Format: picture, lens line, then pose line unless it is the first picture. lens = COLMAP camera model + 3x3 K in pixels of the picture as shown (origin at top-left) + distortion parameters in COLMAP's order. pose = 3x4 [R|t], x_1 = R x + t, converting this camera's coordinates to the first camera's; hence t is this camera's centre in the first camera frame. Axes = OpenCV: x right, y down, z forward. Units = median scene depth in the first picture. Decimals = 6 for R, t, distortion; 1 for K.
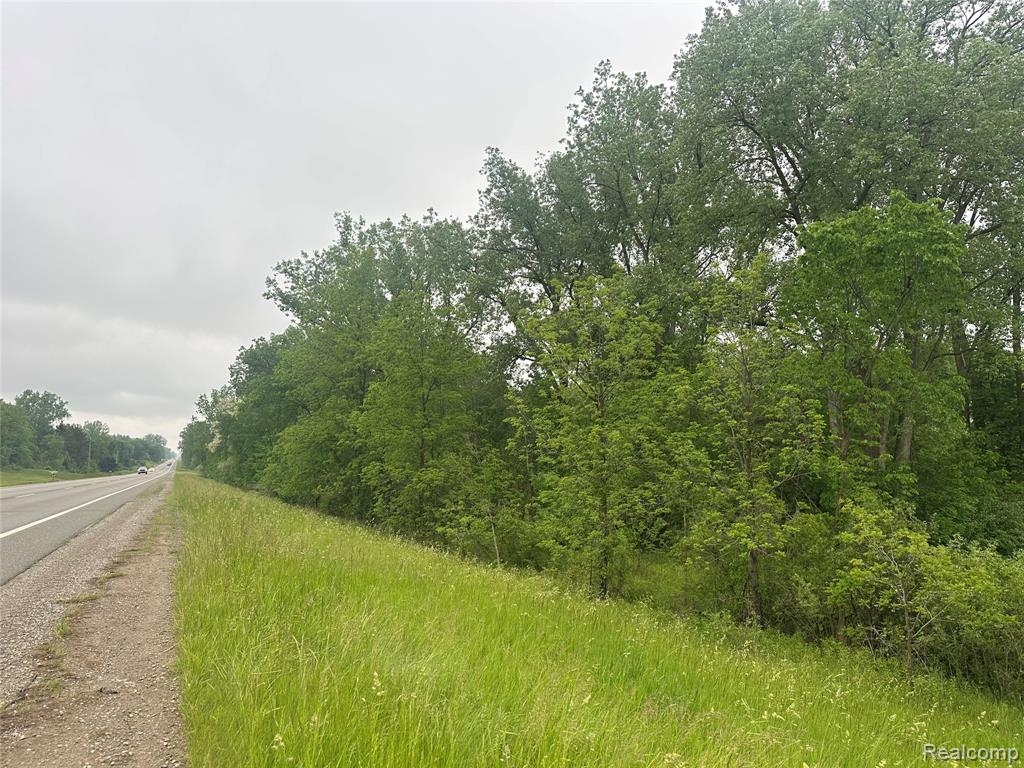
lens RADIAL K [[700.2, 0, 510.0], [0, 700.2, 379.7], [0, 0, 1]] dist [0.065309, -0.085360]
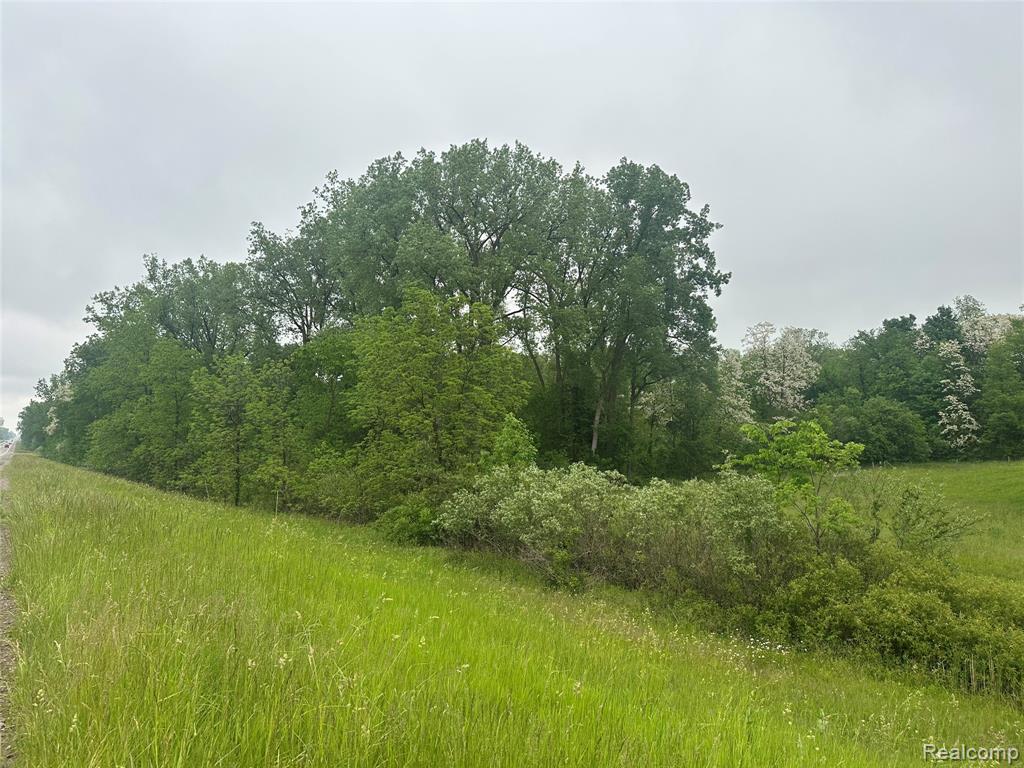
lens RADIAL K [[700.2, 0, 507.4], [0, 700.2, 375.9], [0, 0, 1]] dist [0.065309, -0.085360]
pose [[0.986038, 0.003576, 0.166483, 0.201533], [-0.008215, 0.999597, 0.027185, -0.051567], [-0.166319, -0.028173, 0.985669, -0.423931]]
